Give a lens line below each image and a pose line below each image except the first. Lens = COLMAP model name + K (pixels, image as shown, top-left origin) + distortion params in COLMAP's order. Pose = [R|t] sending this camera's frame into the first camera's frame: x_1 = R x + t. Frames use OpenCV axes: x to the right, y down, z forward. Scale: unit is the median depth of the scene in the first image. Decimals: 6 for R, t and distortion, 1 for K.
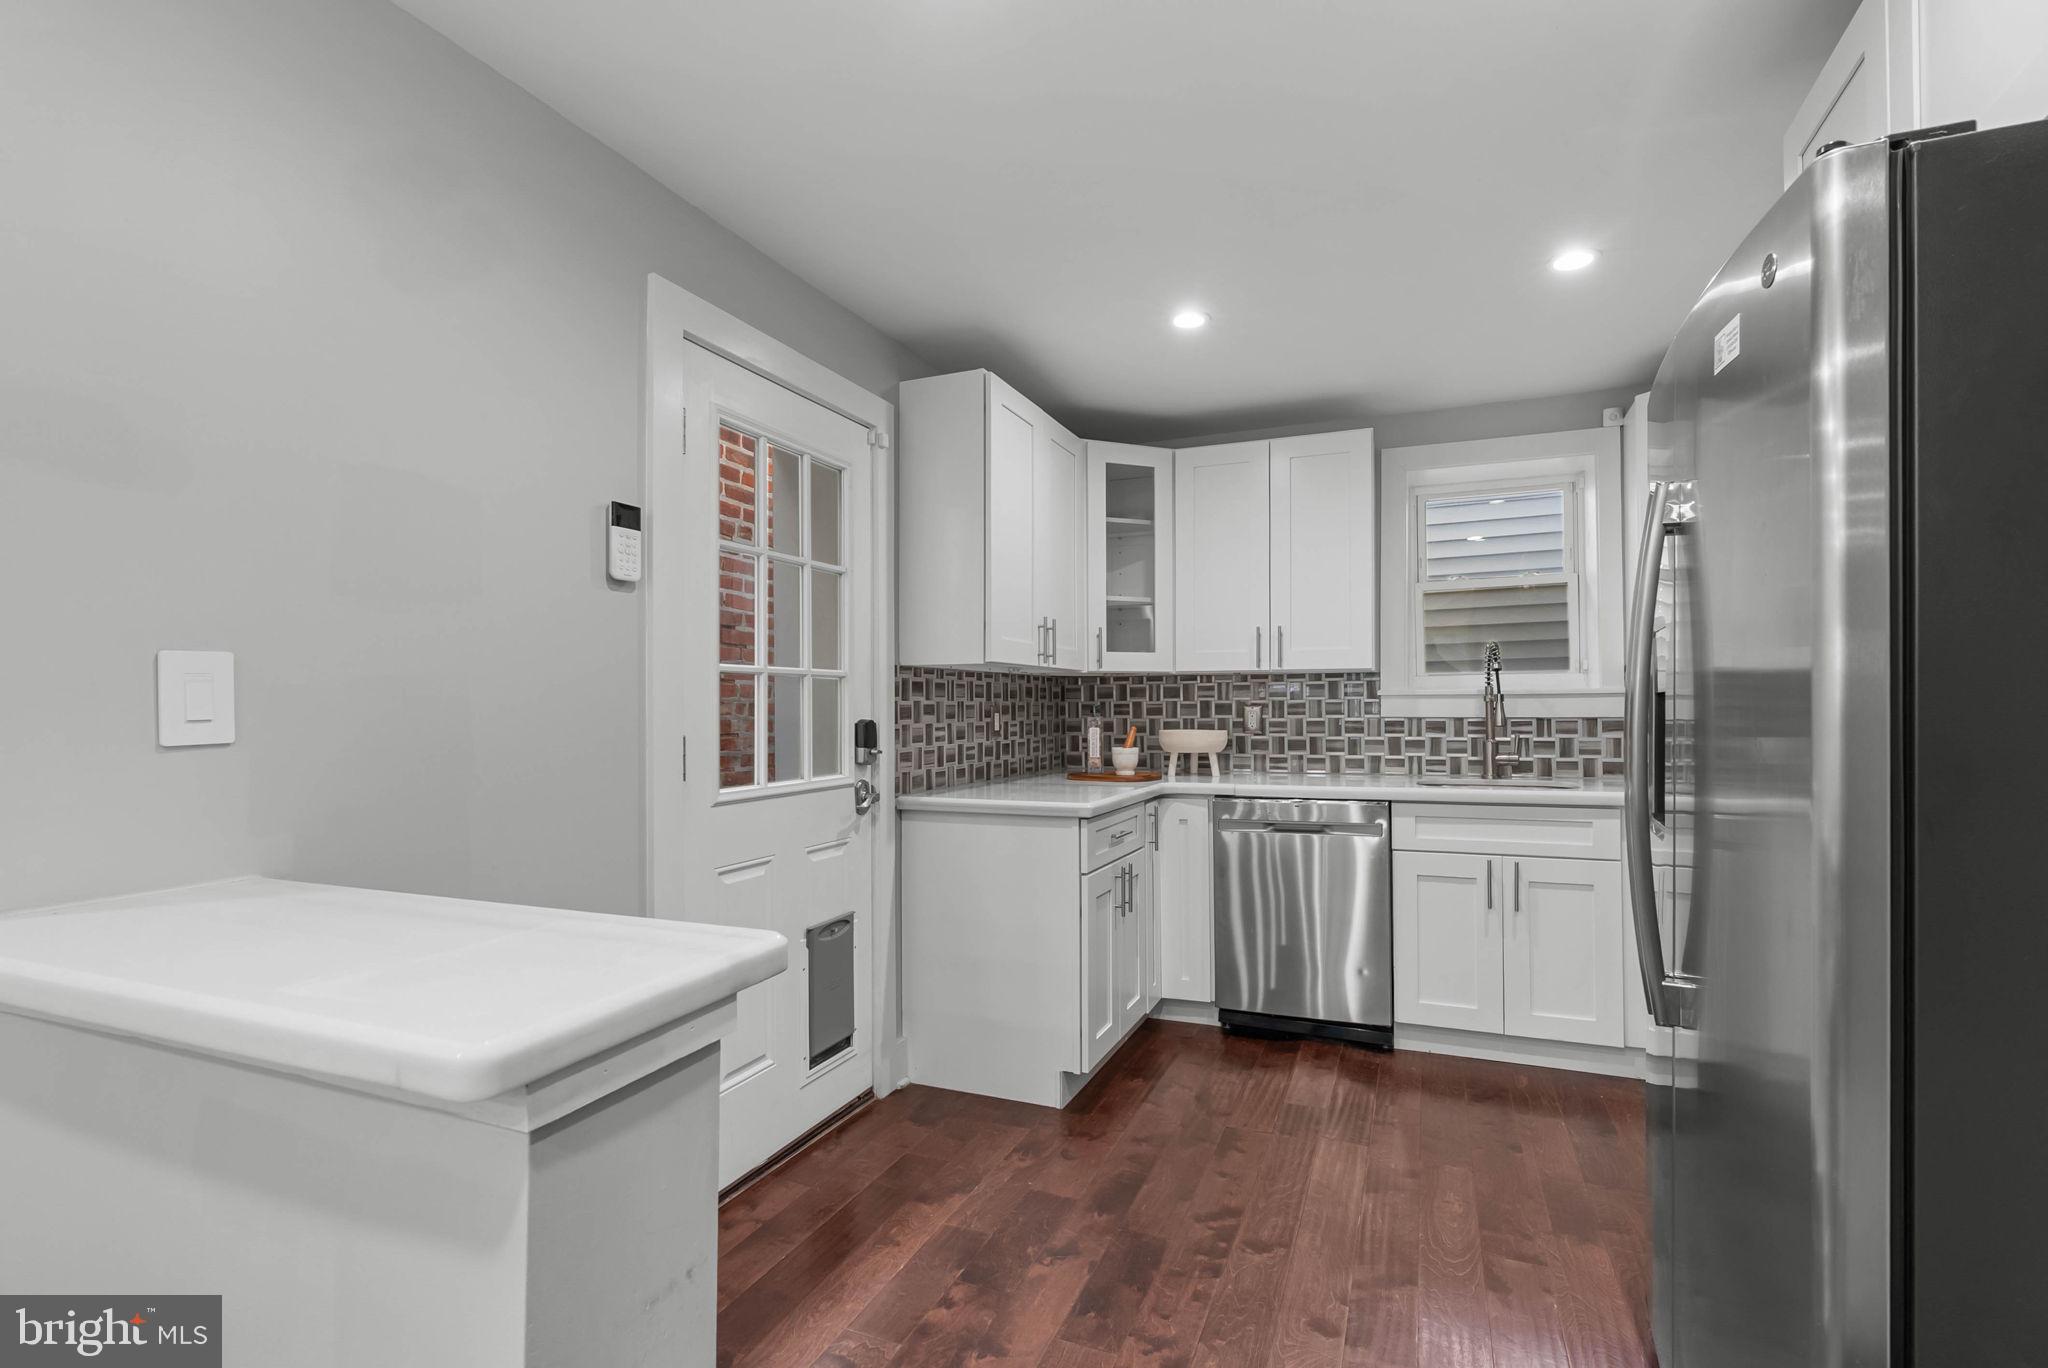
lens RADIAL K [[961.6, 0, 1023.7], [0, 961.6, 697.7], [0, 0, 1]] dist [-0.003372, 0.000036]
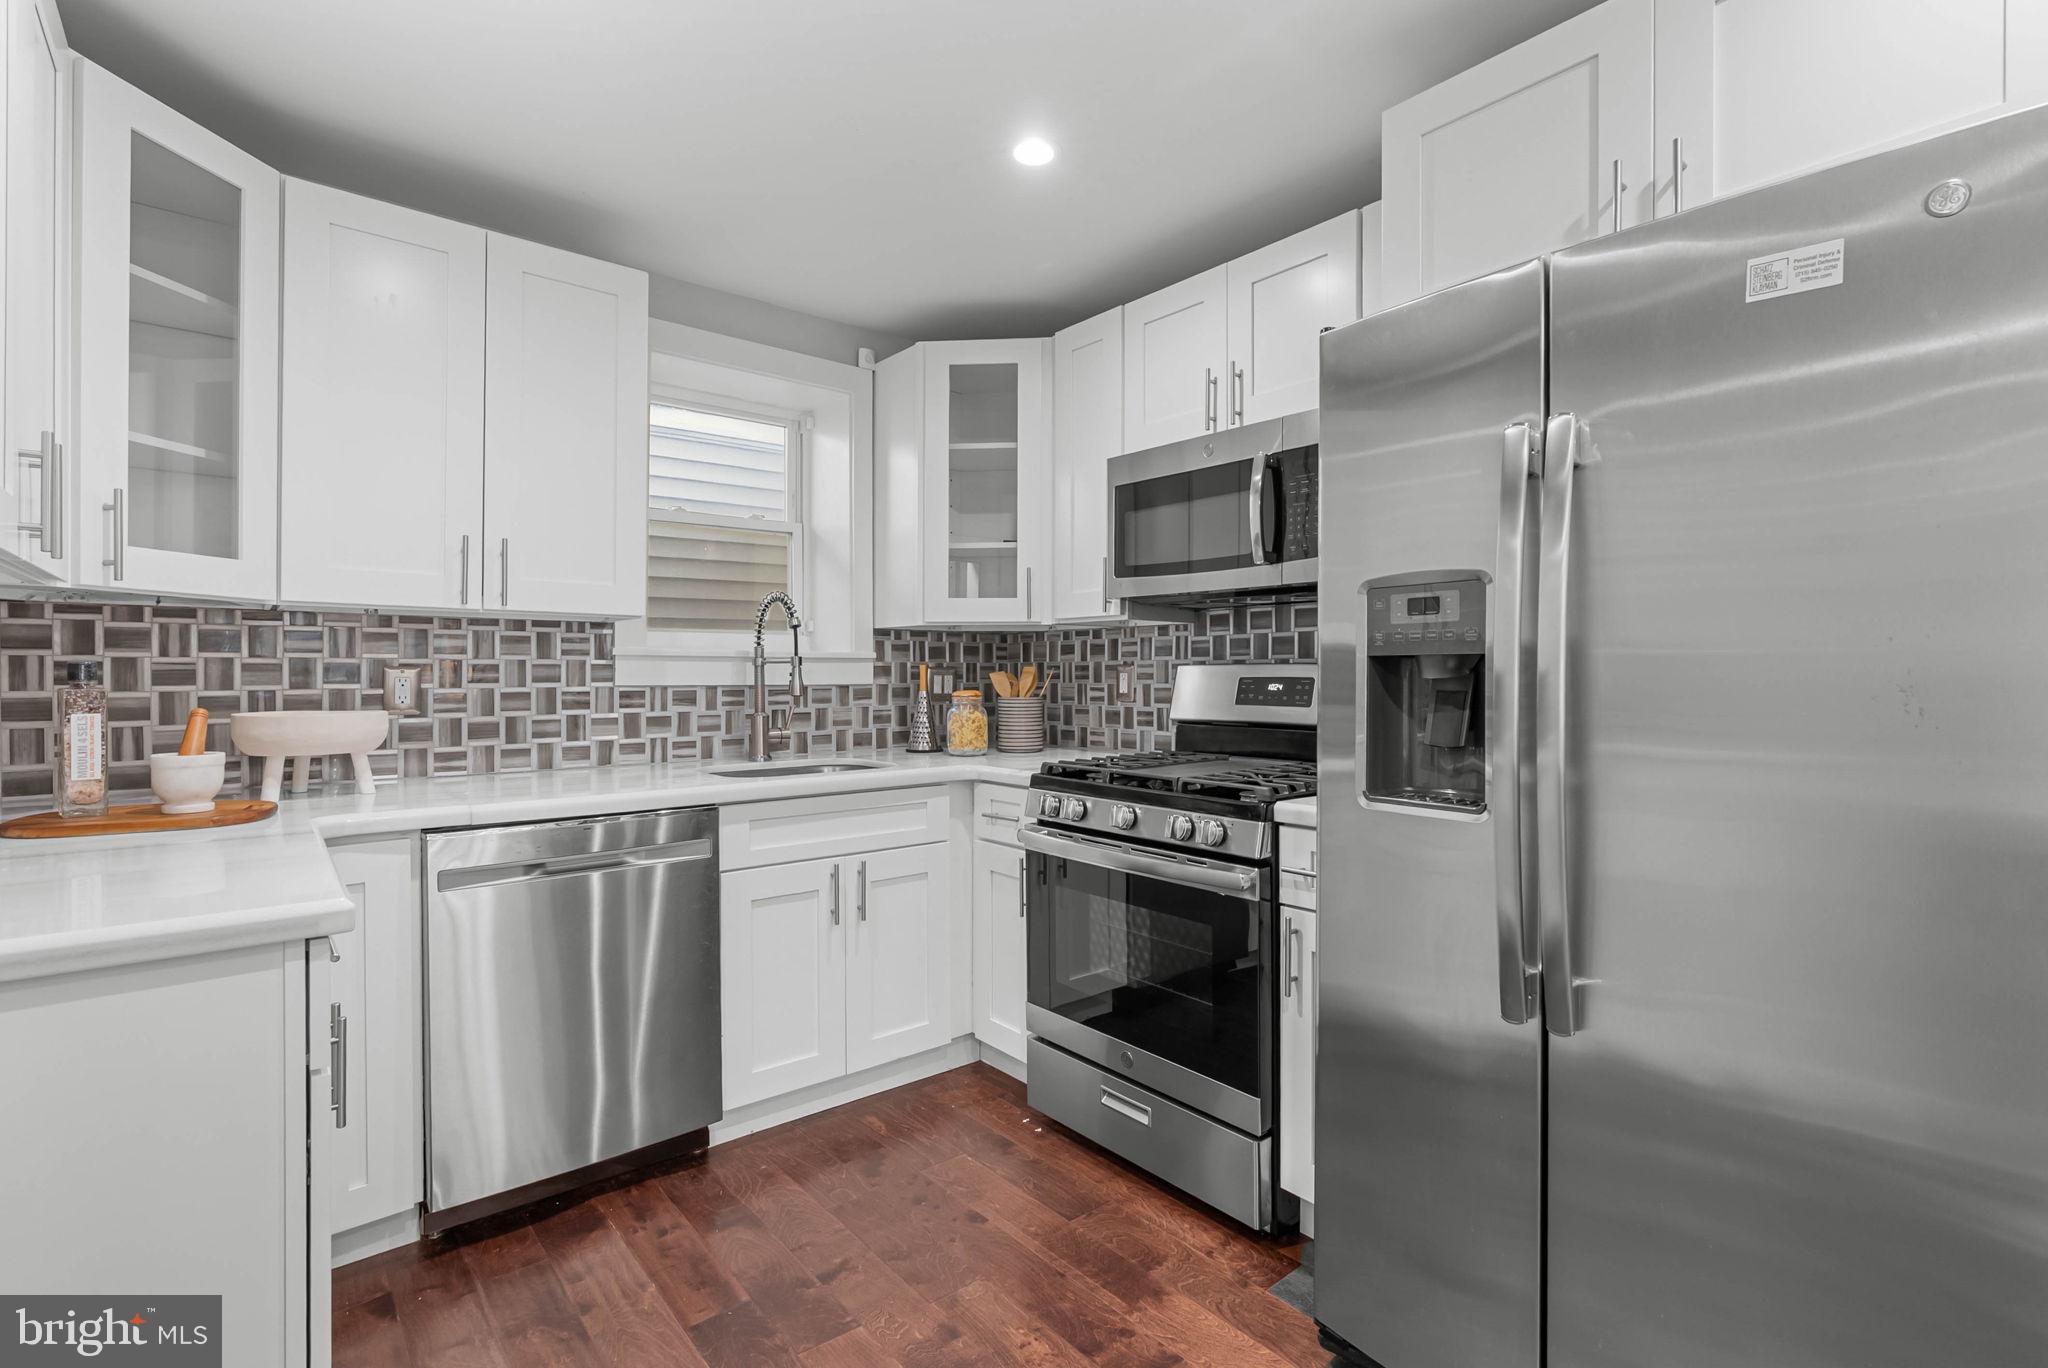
lens RADIAL K [[961.6, 0, 1031.0], [0, 961.6, 673.0], [0, 0, 1]] dist [-0.003372, 0.000036]
pose [[0.441296, 0.005586, 0.897344, -0.131461], [-0.012665, 0.999920, 0.000004, 0.006922], [-0.897272, -0.011367, 0.441331, 0.408839]]
